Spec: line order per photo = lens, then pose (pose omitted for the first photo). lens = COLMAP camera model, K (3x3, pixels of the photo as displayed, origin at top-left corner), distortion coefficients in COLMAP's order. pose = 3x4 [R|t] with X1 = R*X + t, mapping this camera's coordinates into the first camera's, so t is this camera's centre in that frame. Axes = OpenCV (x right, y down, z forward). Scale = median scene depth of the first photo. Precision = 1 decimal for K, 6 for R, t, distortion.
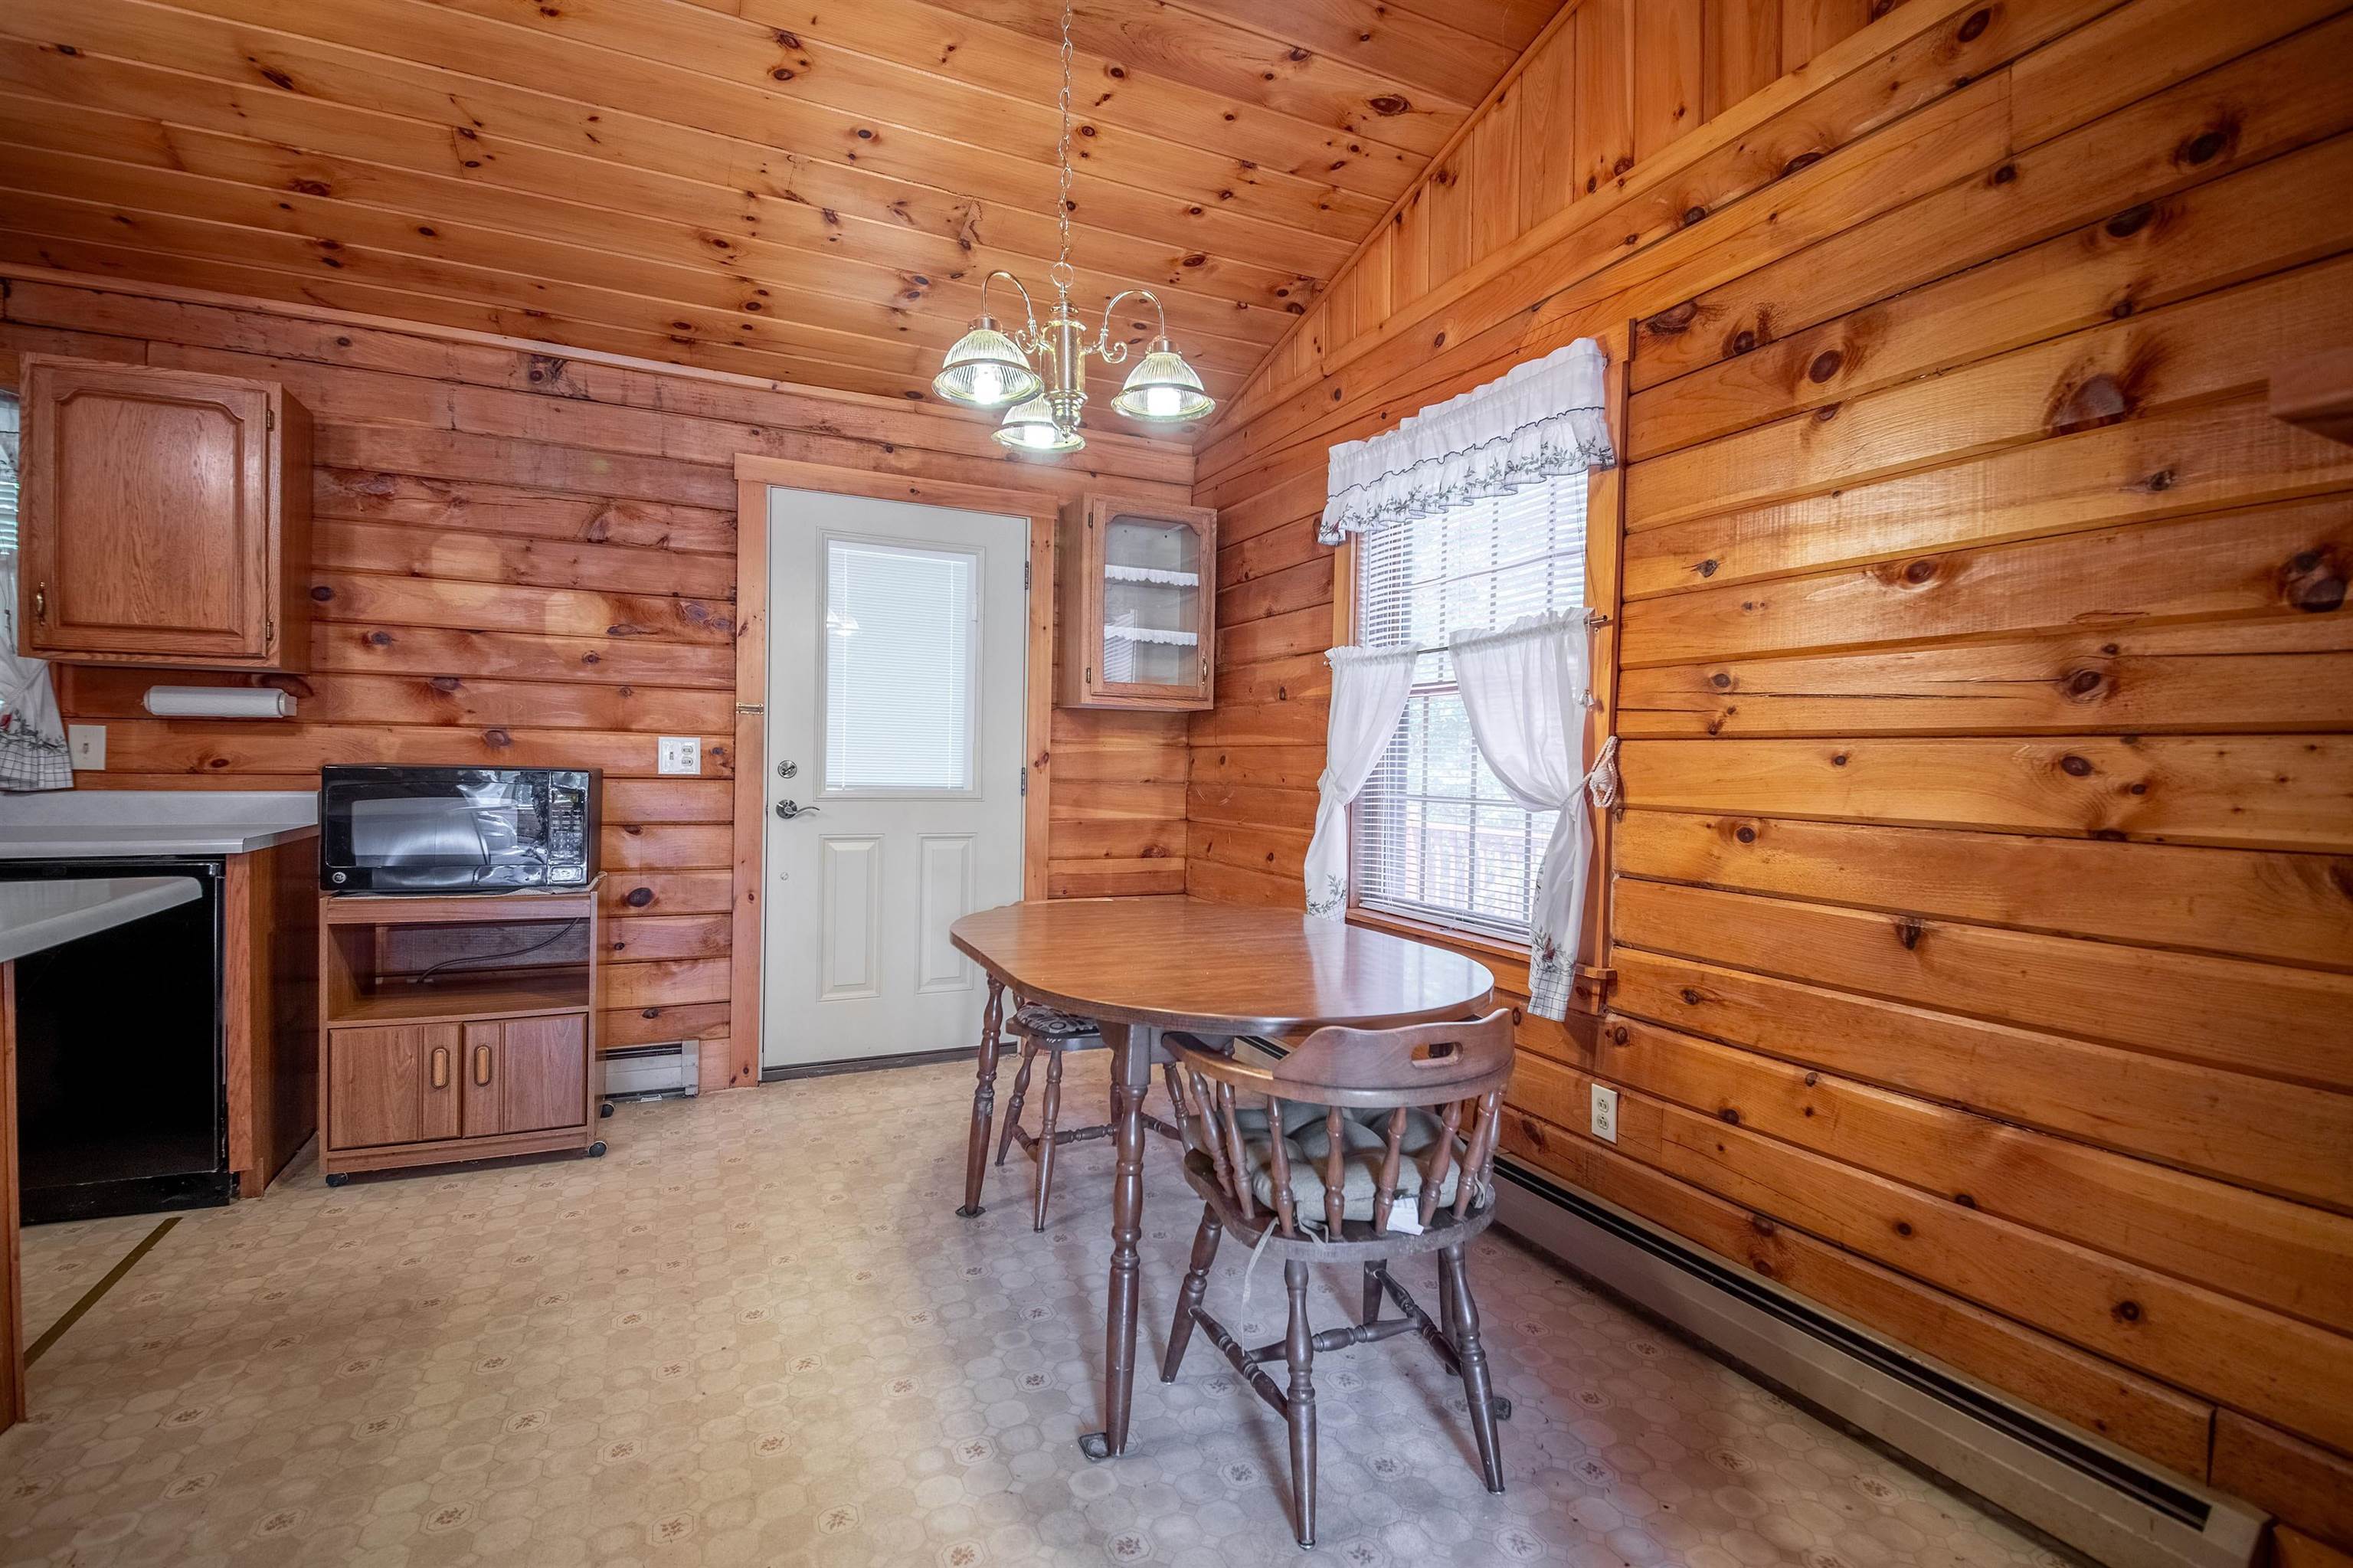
lens RADIAL K [[1091.3, 0, 1176.5], [0, 1091.3, 784.0], [0, 0, 1]] dist [0.036648, -0.023501]
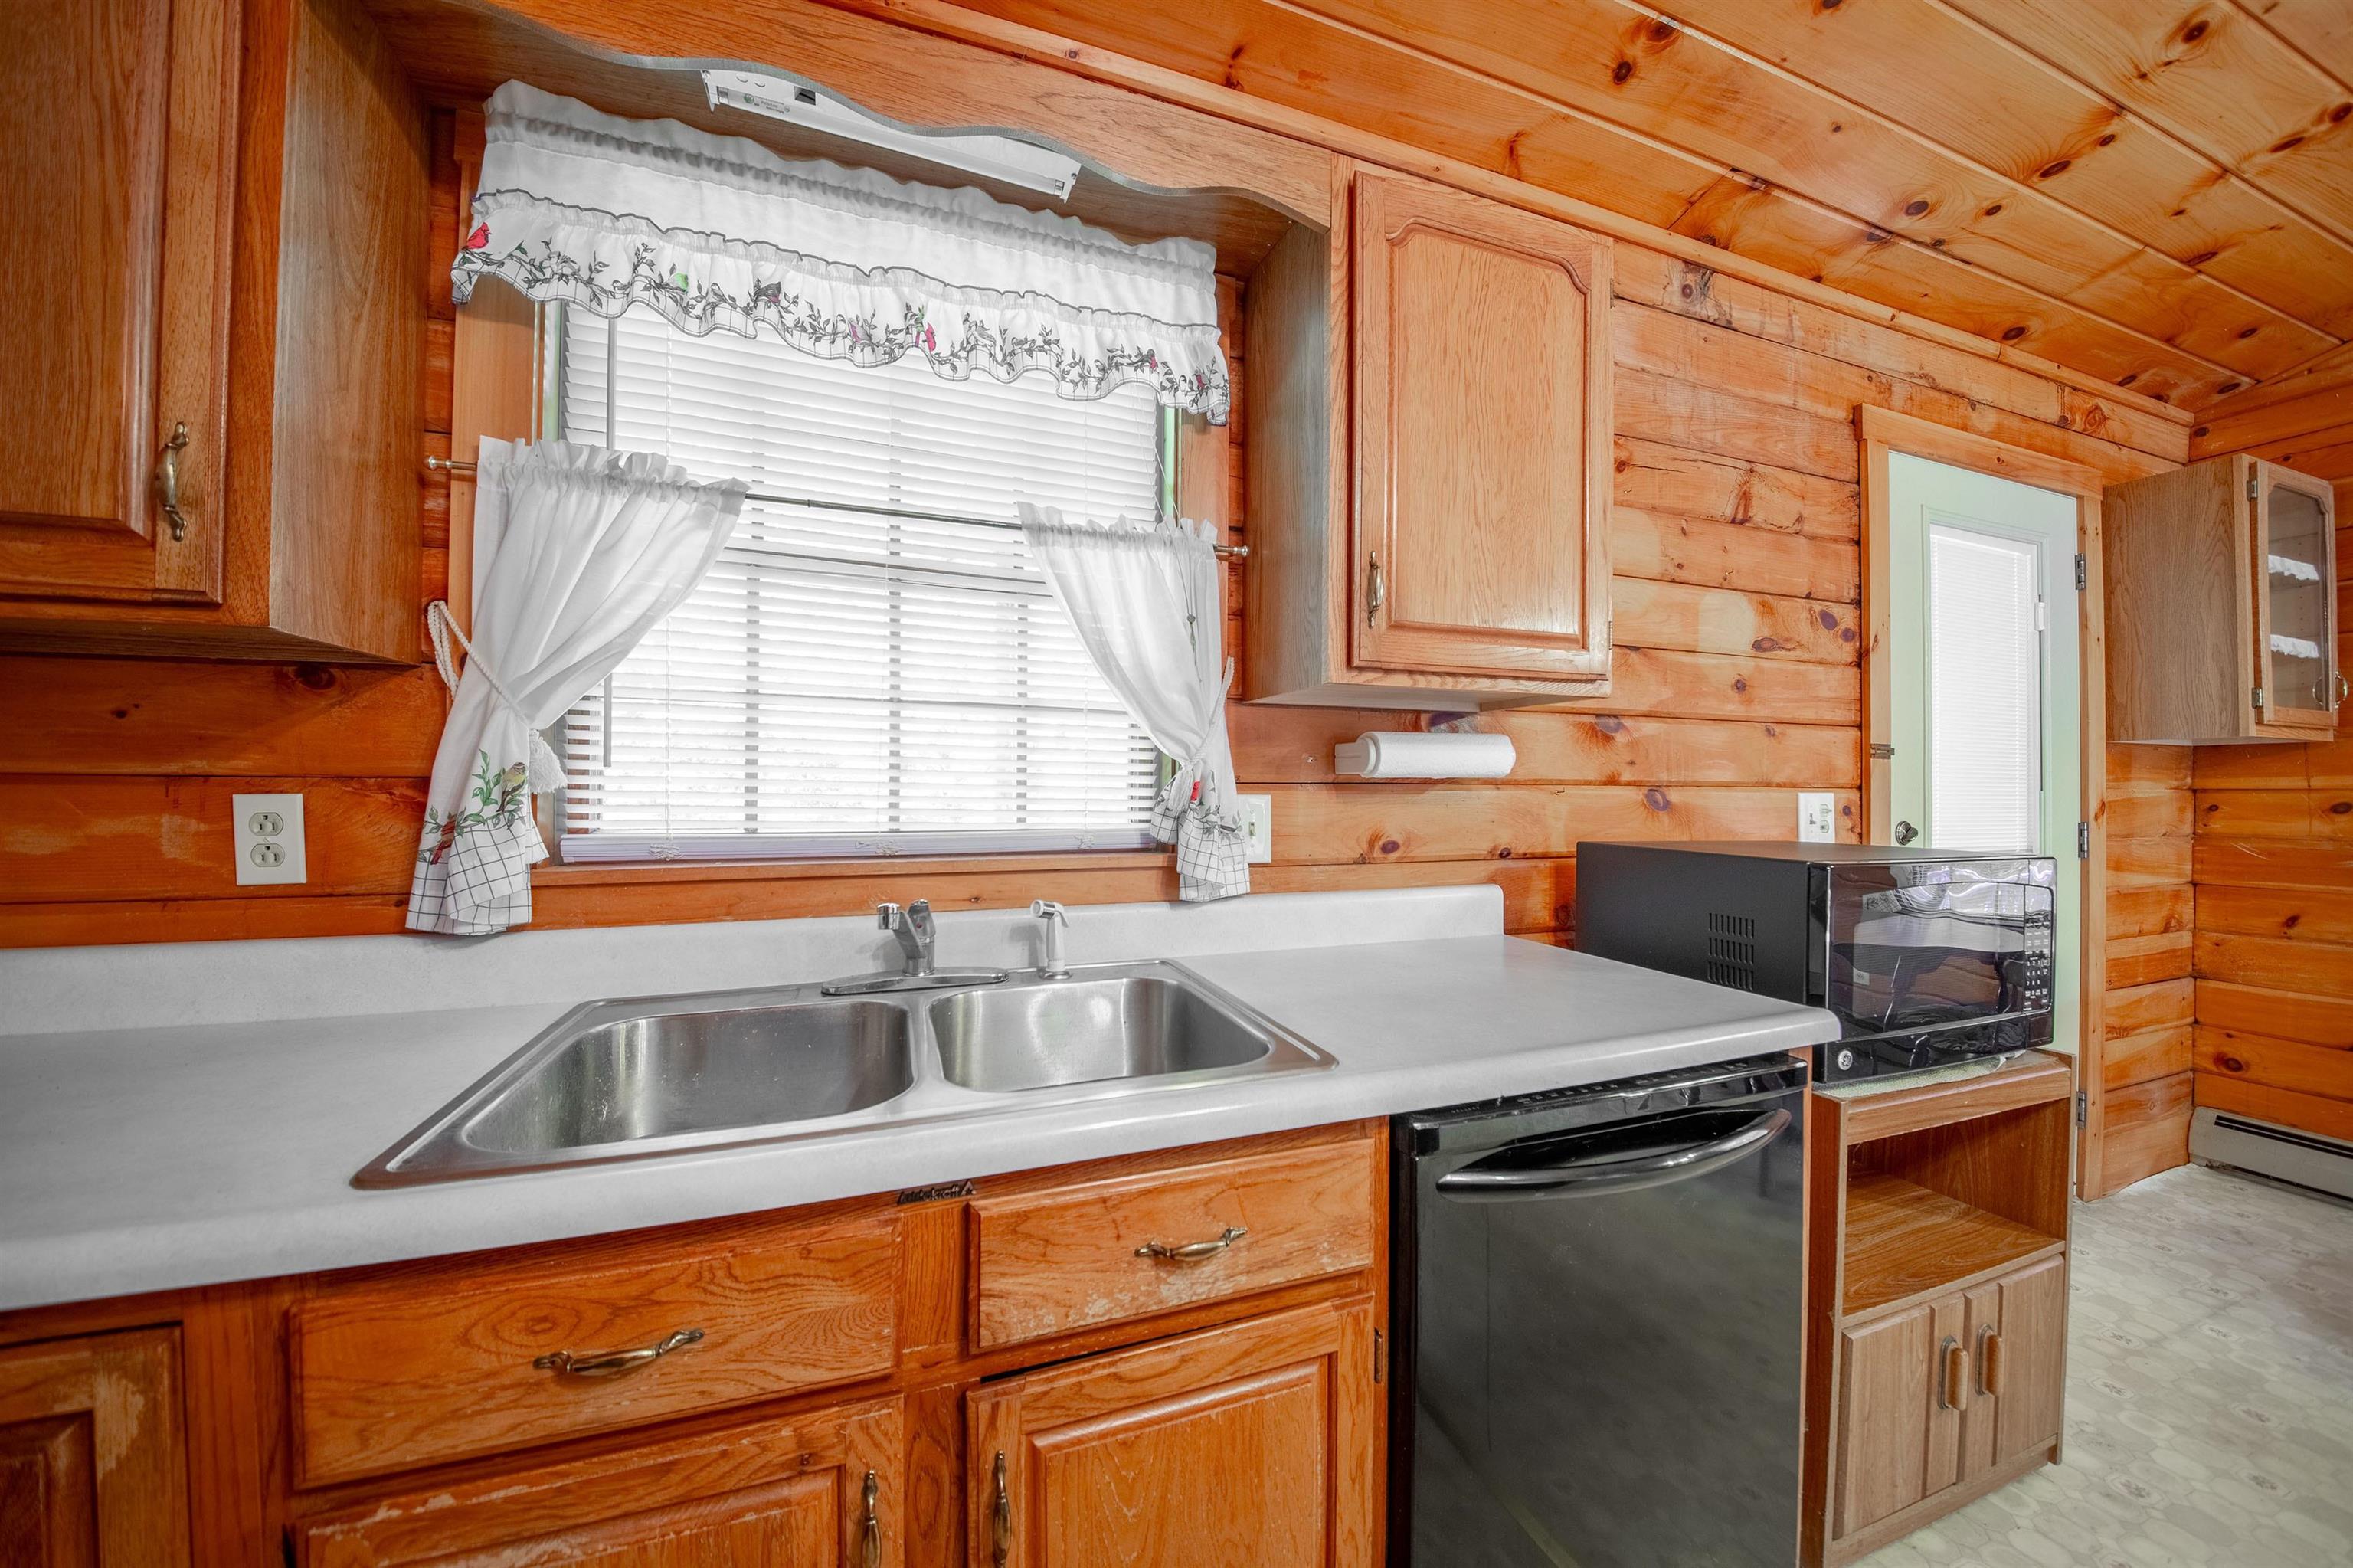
lens RADIAL K [[806.2, 0, 1176.5], [0, 806.2, 784.0], [0, 0, 1]] dist [-0.000354, 0.000019]
pose [[0.996253, -0.012928, -0.085513, -0.869153], [0.011032, 0.999684, -0.022606, -0.043199], [0.085778, 0.021578, 0.996081, 0.460412]]
